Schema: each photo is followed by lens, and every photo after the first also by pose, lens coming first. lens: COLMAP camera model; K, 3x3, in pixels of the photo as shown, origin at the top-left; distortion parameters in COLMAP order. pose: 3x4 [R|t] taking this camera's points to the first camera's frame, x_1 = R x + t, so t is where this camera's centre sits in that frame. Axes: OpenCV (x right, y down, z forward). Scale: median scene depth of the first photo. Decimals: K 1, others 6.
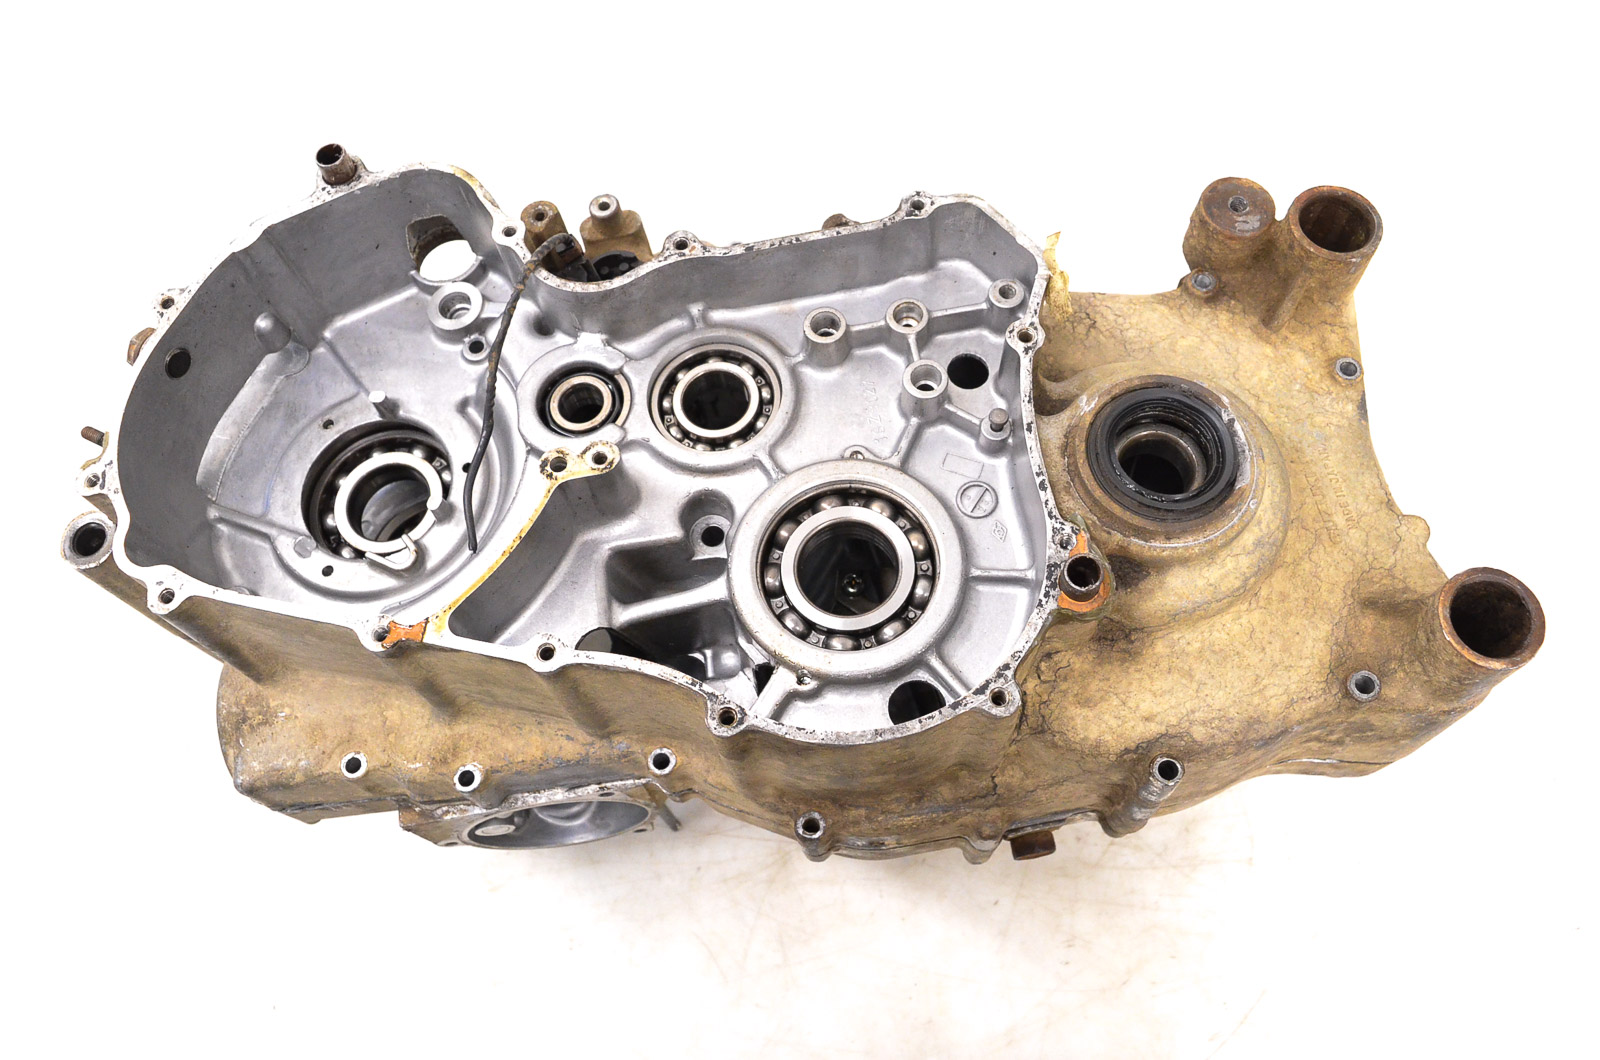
lens RADIAL K [[1260.7, 0, 799.0], [0, 1260.7, 530.0], [0, 0, 1]] dist [-0.086062, -0.000242]
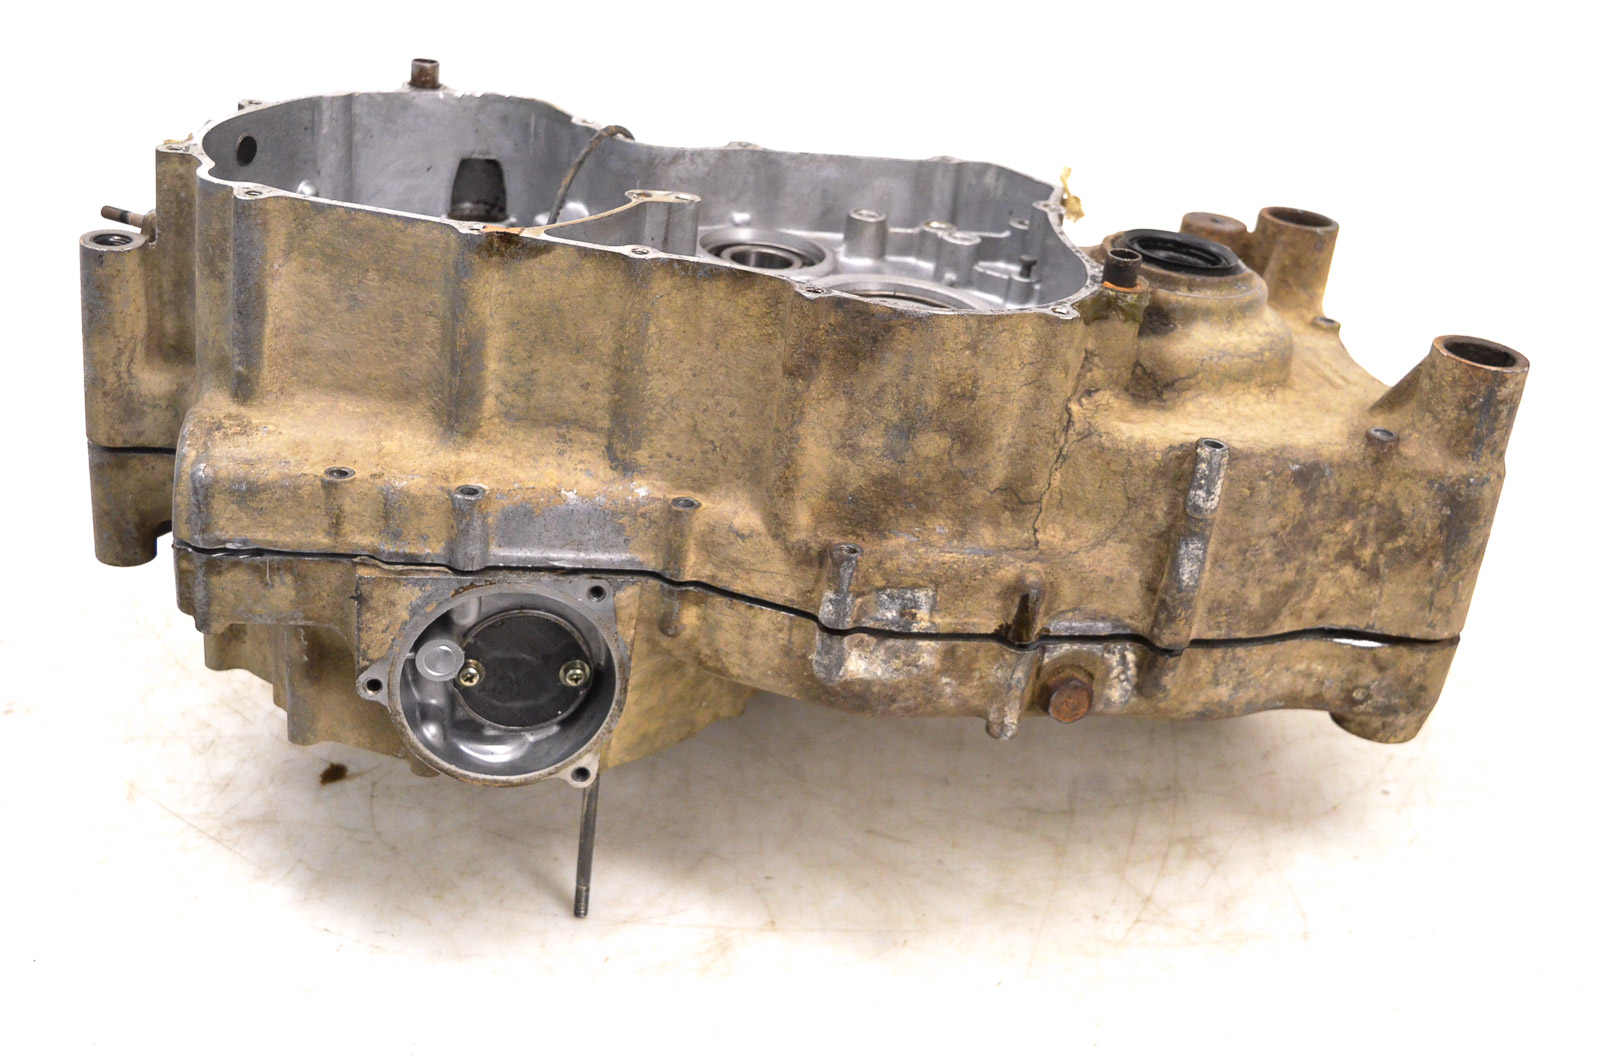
lens RADIAL K [[1974.7, 0, 800.3], [0, 1974.7, 530.1], [0, 0, 1]] dist [-0.043558, 0.000000]
pose [[0.981604, 0.149333, 0.118967, -0.203676], [-0.032652, 0.745218, -0.666021, 1.212482], [-0.188116, 0.649884, 0.736385, -0.088758]]
